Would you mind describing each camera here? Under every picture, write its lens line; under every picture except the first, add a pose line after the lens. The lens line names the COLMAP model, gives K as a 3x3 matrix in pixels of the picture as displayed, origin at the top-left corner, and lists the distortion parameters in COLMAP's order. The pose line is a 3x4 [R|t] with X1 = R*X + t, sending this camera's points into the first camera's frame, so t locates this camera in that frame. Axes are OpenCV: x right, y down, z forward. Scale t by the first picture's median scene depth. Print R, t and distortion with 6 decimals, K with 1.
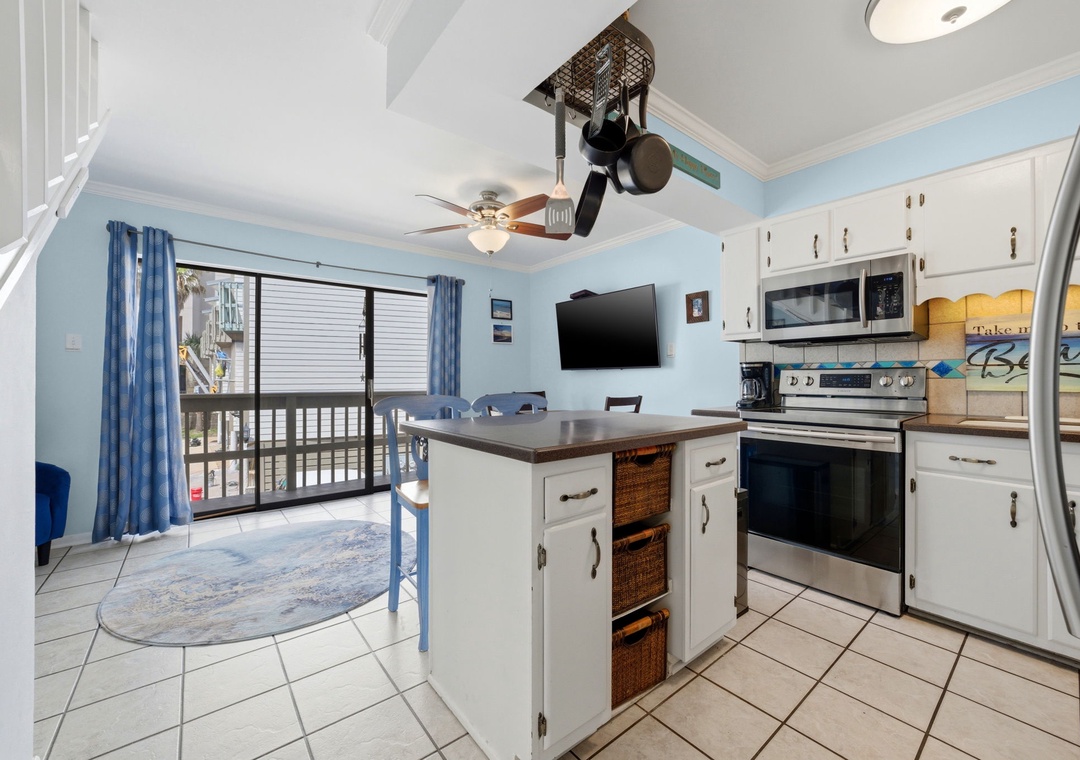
lens RADIAL K [[424.5, 0, 540.8], [0, 424.5, 377.5], [0, 0, 1]] dist [-0.016227, 0.002847]
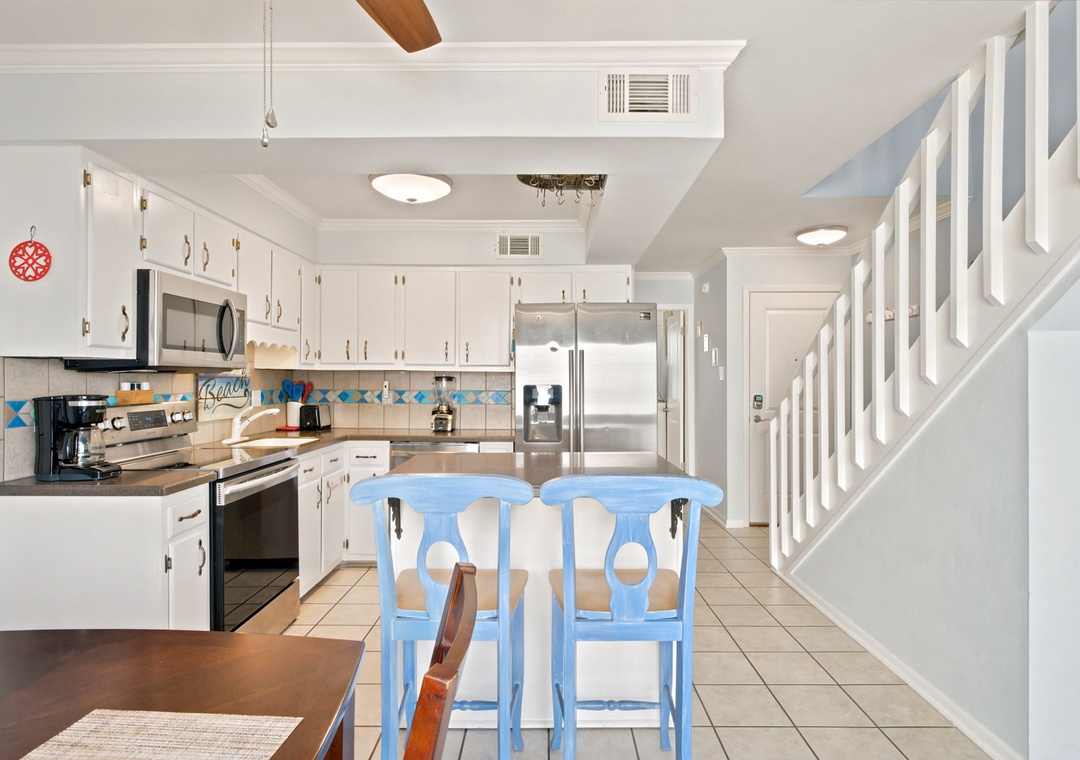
lens RADIAL K [[605.3, 0, 543.7], [0, 605.3, 378.1], [0, 0, 1]] dist [-0.000097, -0.001959]
pose [[-0.775908, 0.003430, 0.630836, -0.648772], [0.004214, 0.999991, -0.000254, -0.077672], [-0.630832, 0.002461, -0.775916, 1.640117]]
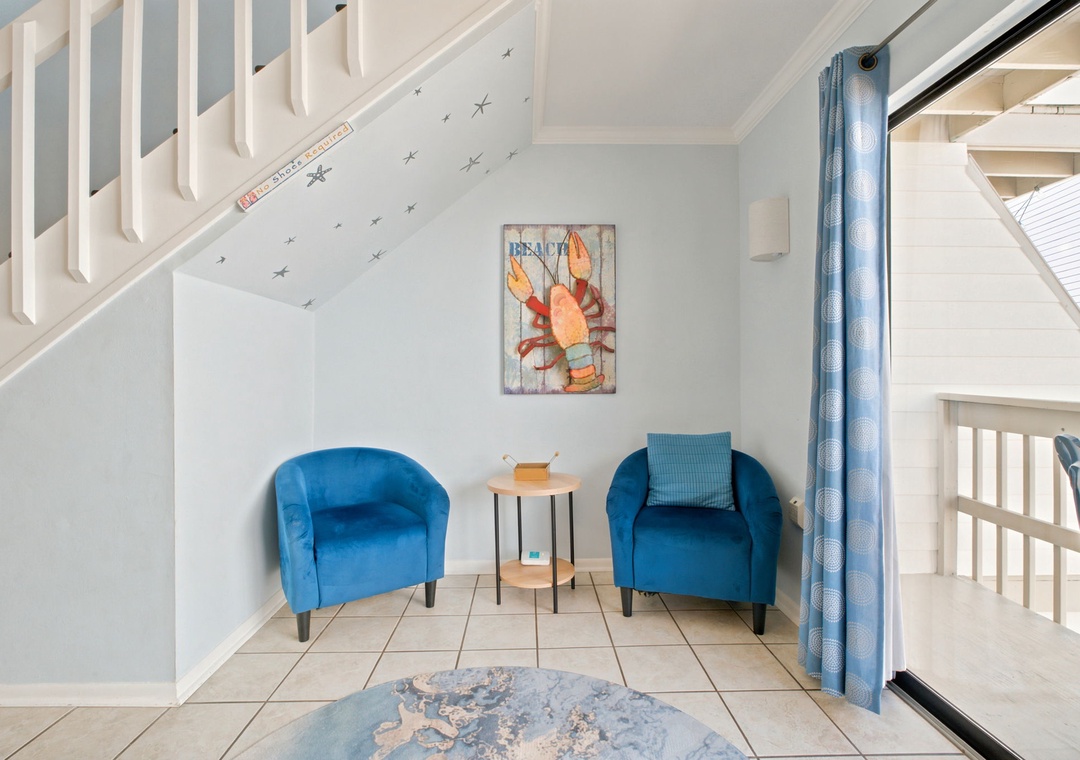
lens RADIAL K [[518.0, 0, 538.0], [0, 518.0, 378.6], [0, 0, 1]] dist [-0.011396, 0.003146]
pose [[-0.608097, 0.007710, -0.793825, -0.355164], [0.003505, 0.999969, 0.007026, 0.016473], [0.793855, 0.001490, -0.608105, 1.430815]]
